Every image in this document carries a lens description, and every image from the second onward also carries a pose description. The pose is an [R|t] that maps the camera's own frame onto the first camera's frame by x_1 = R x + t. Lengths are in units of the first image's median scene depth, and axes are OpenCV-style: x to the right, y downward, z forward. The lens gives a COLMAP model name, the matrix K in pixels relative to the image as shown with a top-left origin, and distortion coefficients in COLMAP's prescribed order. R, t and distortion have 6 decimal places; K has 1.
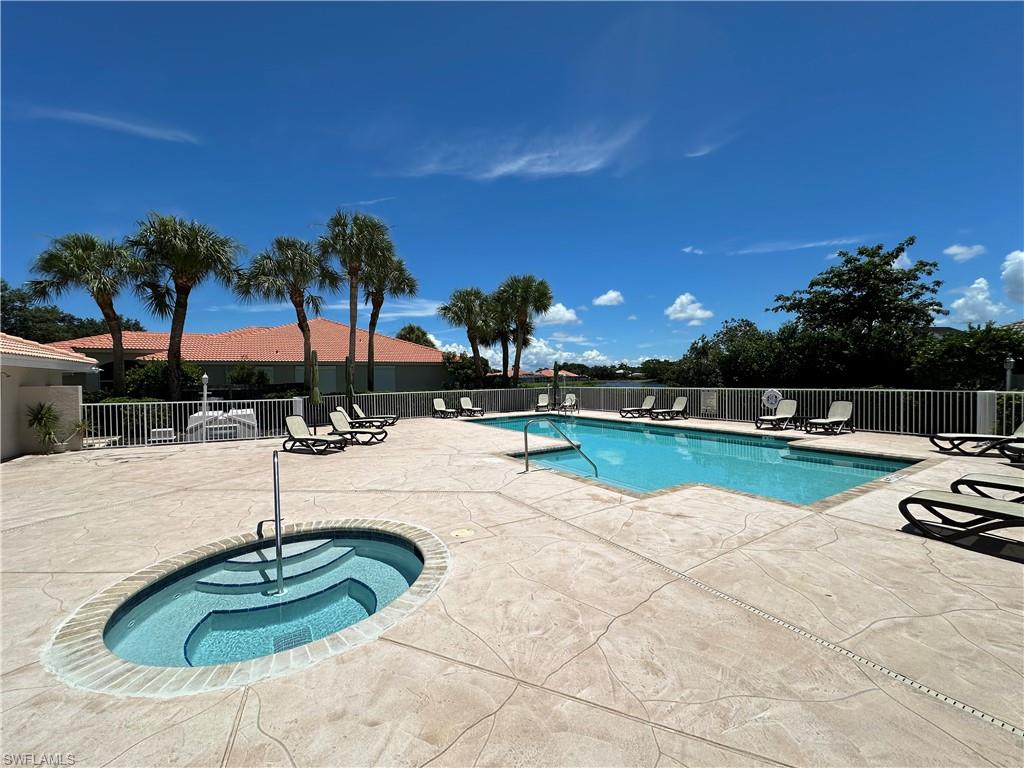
lens RADIAL K [[411.0, 0, 542.9], [0, 411.0, 406.4], [0, 0, 1]] dist [-0.000130, -0.000291]
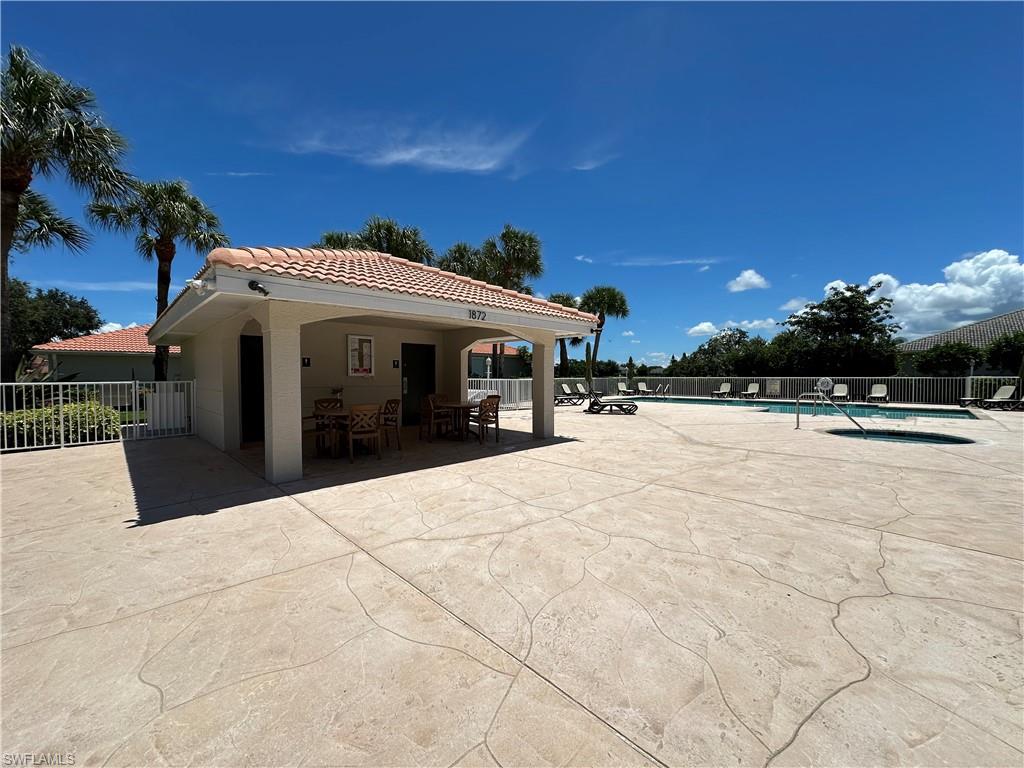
lens RADIAL K [[411.0, 0, 538.3], [0, 411.0, 398.9], [0, 0, 1]] dist [-0.000130, -0.000291]
pose [[0.969178, 0.000770, 0.246360, -0.740235], [0.002820, 0.999895, -0.014220, 0.048206], [-0.246345, 0.014476, 0.969074, -0.183721]]
